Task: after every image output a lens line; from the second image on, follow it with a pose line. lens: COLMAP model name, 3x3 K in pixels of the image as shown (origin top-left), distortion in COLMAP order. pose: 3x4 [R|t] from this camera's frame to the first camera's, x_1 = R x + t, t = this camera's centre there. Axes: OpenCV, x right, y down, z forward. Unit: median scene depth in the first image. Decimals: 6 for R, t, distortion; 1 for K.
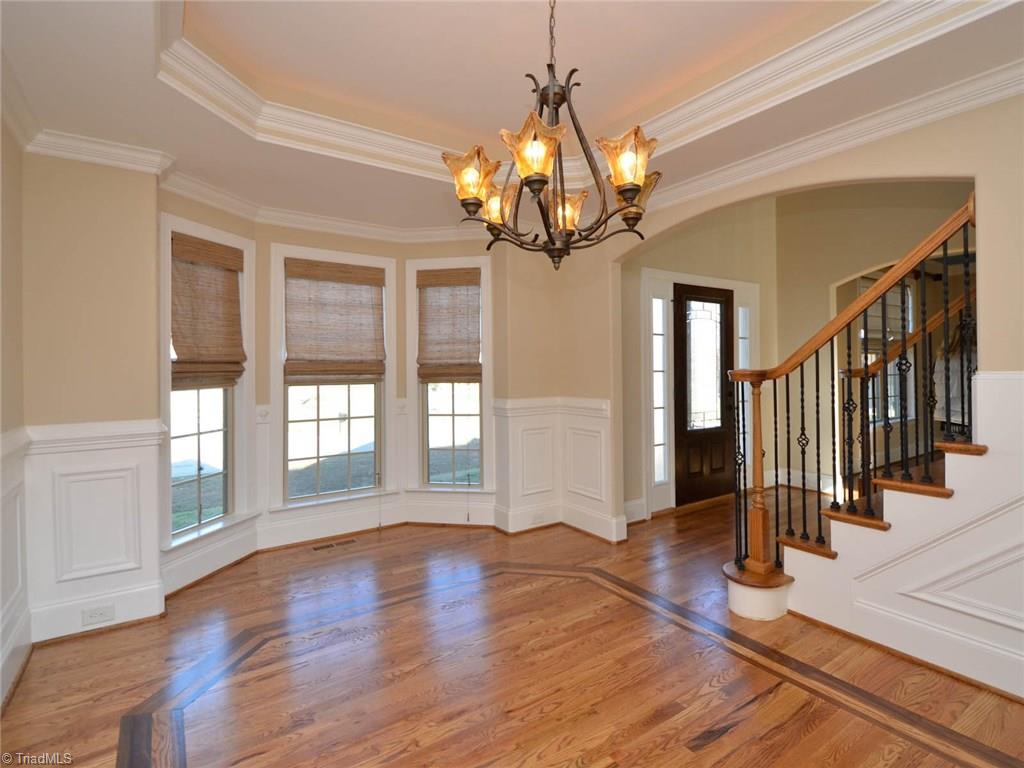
lens RADIAL K [[515.3, 0, 526.8], [0, 515.3, 364.1], [0, 0, 1]] dist [-0.002071, -0.000922]
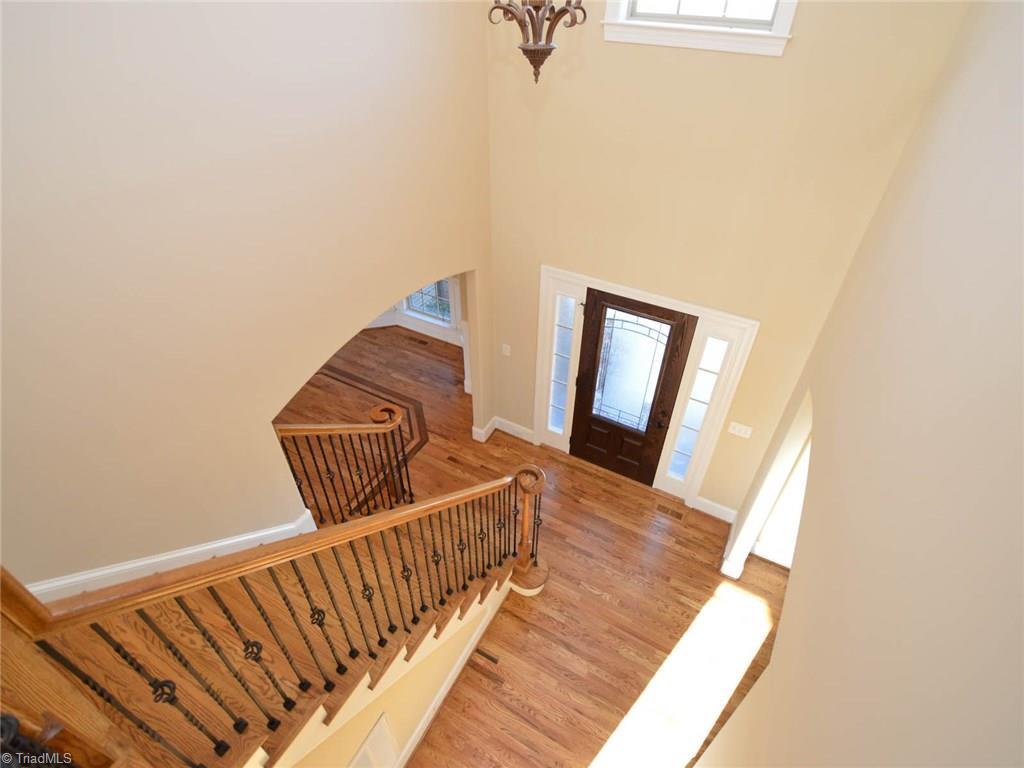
lens RADIAL K [[515.3, 0, 526.8], [0, 515.3, 364.1], [0, 0, 1]] dist [-0.002071, -0.000922]
pose [[0.470662, 0.563796, -0.678684, 0.931573], [-0.029311, 0.778776, 0.626617, -0.622658], [0.881826, -0.275032, 0.383066, 0.512962]]
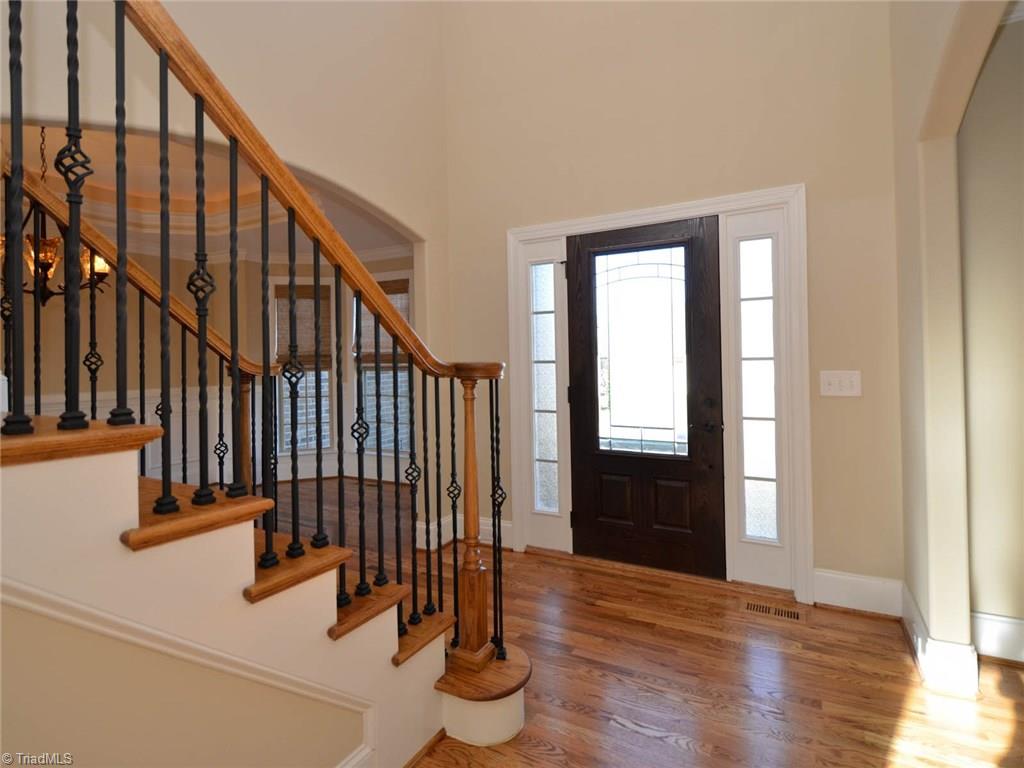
lens RADIAL K [[515.3, 0, 526.8], [0, 515.3, 364.1], [0, 0, 1]] dist [-0.002071, -0.000922]
pose [[0.468378, 0.005215, -0.883513, 0.881636], [0.019700, 0.999672, 0.016345, 0.003985], [0.883309, -0.025061, 0.468121, 0.615326]]
